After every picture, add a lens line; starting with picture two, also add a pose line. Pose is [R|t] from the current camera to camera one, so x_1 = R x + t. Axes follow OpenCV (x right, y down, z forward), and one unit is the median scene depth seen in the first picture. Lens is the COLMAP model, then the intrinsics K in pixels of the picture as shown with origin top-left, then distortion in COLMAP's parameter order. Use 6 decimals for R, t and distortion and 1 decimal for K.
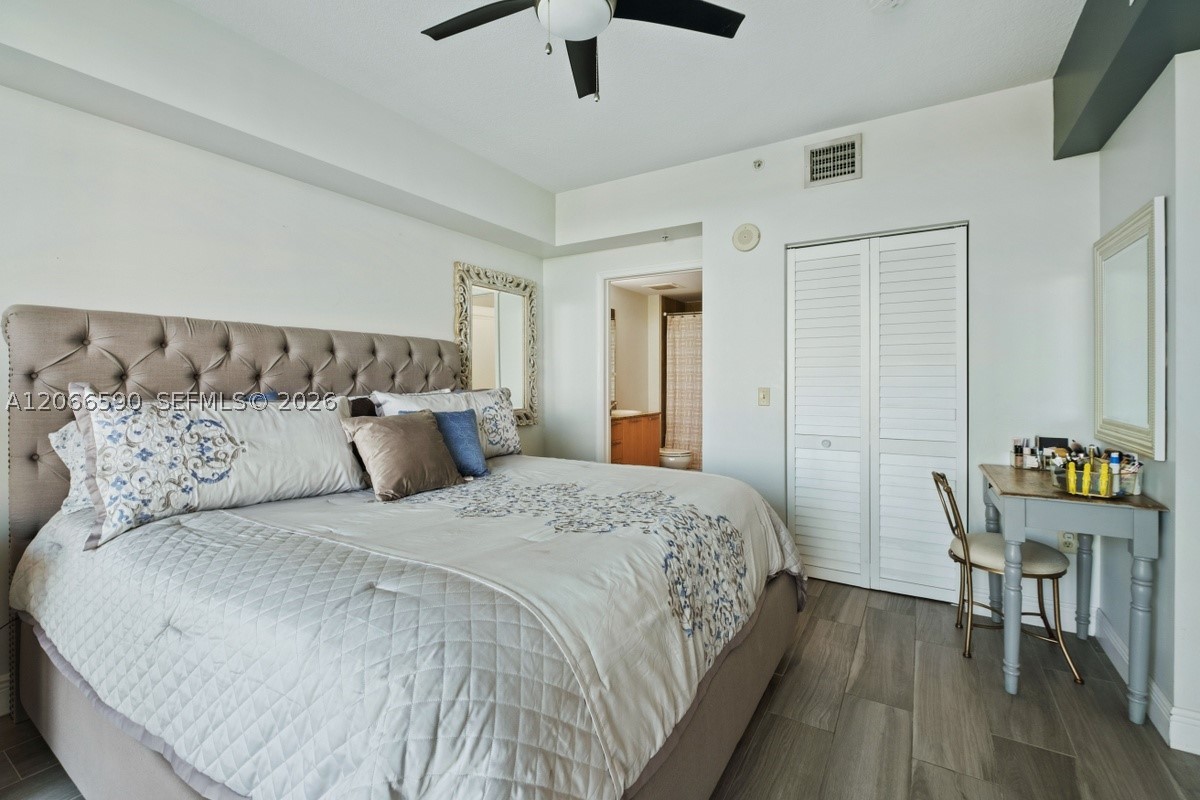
lens RADIAL K [[524.7, 0, 594.4], [0, 524.7, 378.4], [0, 0, 1]] dist [0.002141, 0.000224]
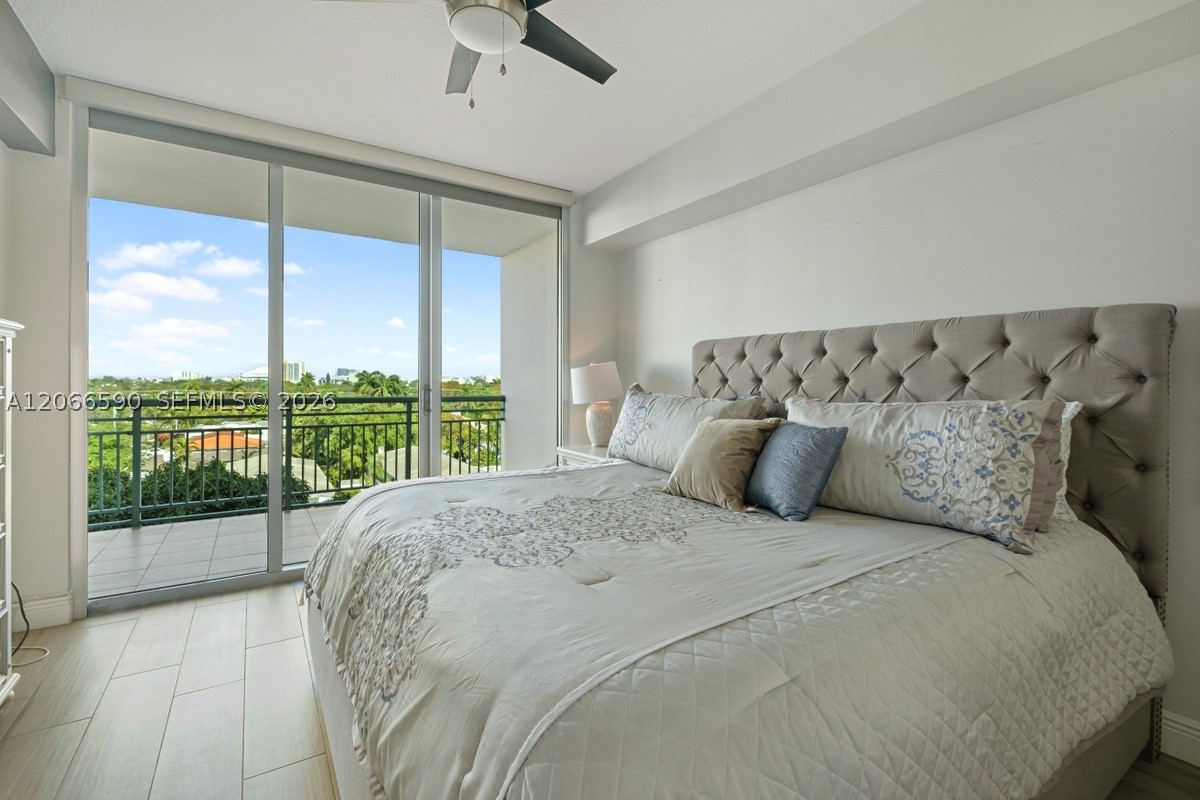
lens RADIAL K [[524.7, 0, 594.4], [0, 524.7, 378.4], [0, 0, 1]] dist [0.002141, 0.000224]
pose [[-0.416957, -0.011717, -0.908851, 0.463271], [-0.010433, 0.999913, -0.008105, 0.005707], [0.908866, 0.006103, -0.417043, 0.926893]]
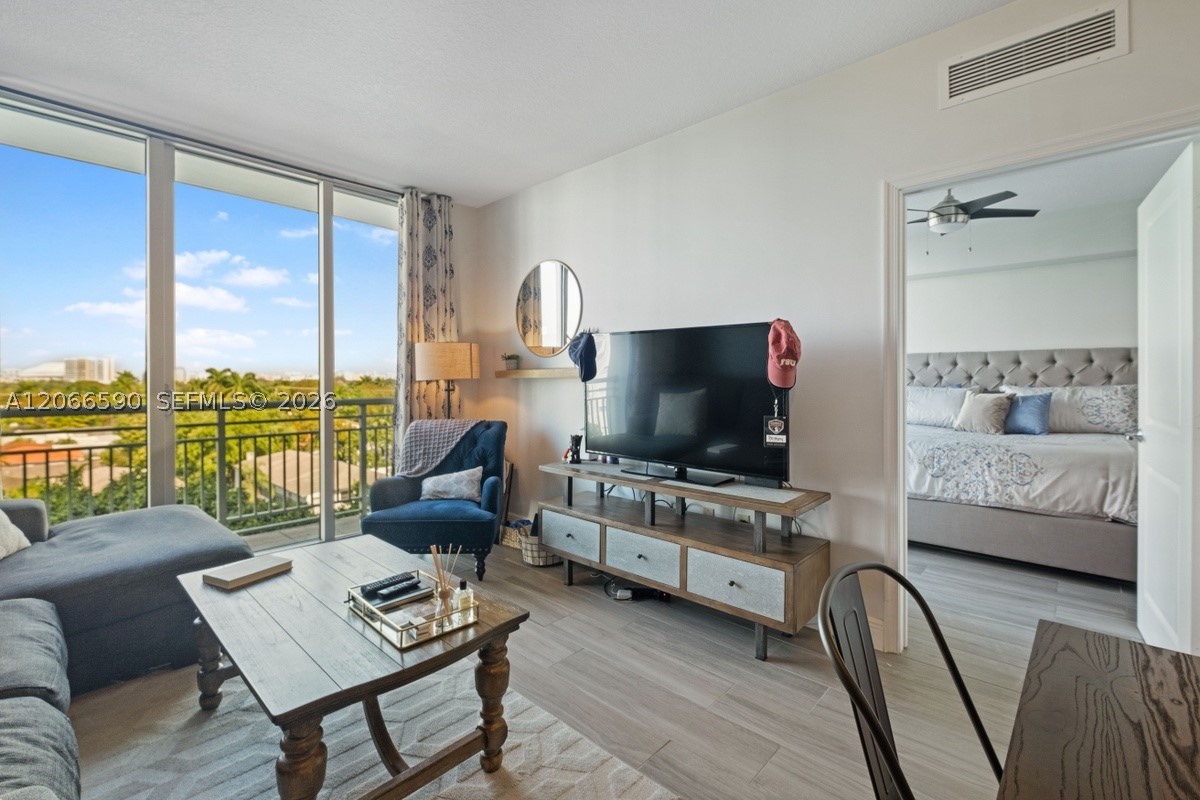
lens RADIAL K [[524.7, 0, 594.4], [0, 524.7, 378.4], [0, 0, 1]] dist [0.002141, 0.000224]
pose [[-0.195675, -0.001404, -0.980668, 1.502015], [-0.000316, 0.999999, -0.001368, 0.003682], [0.980669, 0.000042, -0.195676, -0.062860]]
